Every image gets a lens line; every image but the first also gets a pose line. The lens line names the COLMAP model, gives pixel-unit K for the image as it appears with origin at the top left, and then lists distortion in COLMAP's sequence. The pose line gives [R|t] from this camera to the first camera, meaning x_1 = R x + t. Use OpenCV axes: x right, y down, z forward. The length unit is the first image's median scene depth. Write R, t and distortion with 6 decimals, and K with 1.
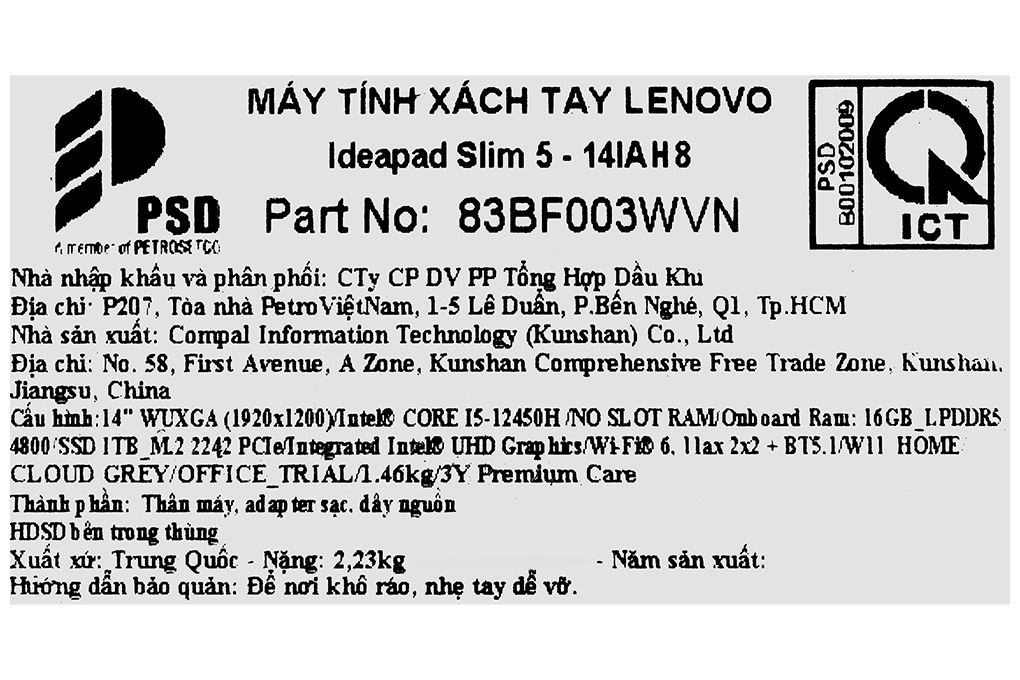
lens RADIAL K [[4495.7, 0, 509.7], [0, 4495.7, 340.6], [0, 0, 1]] dist [-0.138328, 0.000000]
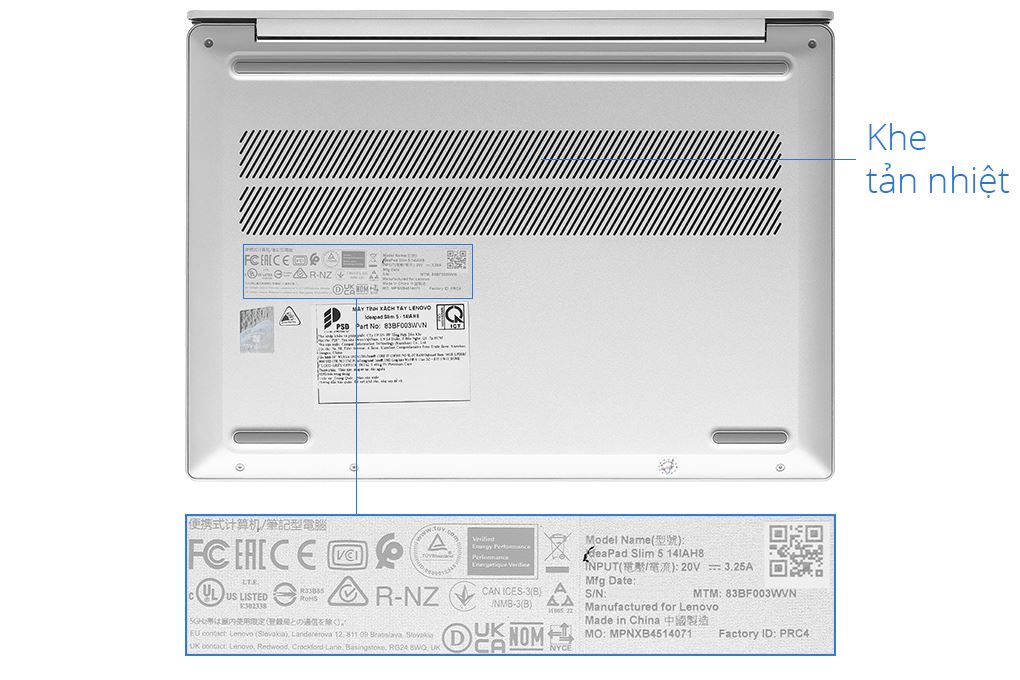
lens RADIAL K [[4495.7, 0, 510.0], [0, 4495.7, 339.9], [0, 0, 1]] dist [-0.138328, 0.000000]
pose [[0.999704, -0.021264, 0.011816, 0.096005], [0.020098, 0.995625, 0.091254, -0.615431], [-0.013705, -0.090989, 0.995758, -5.684596]]
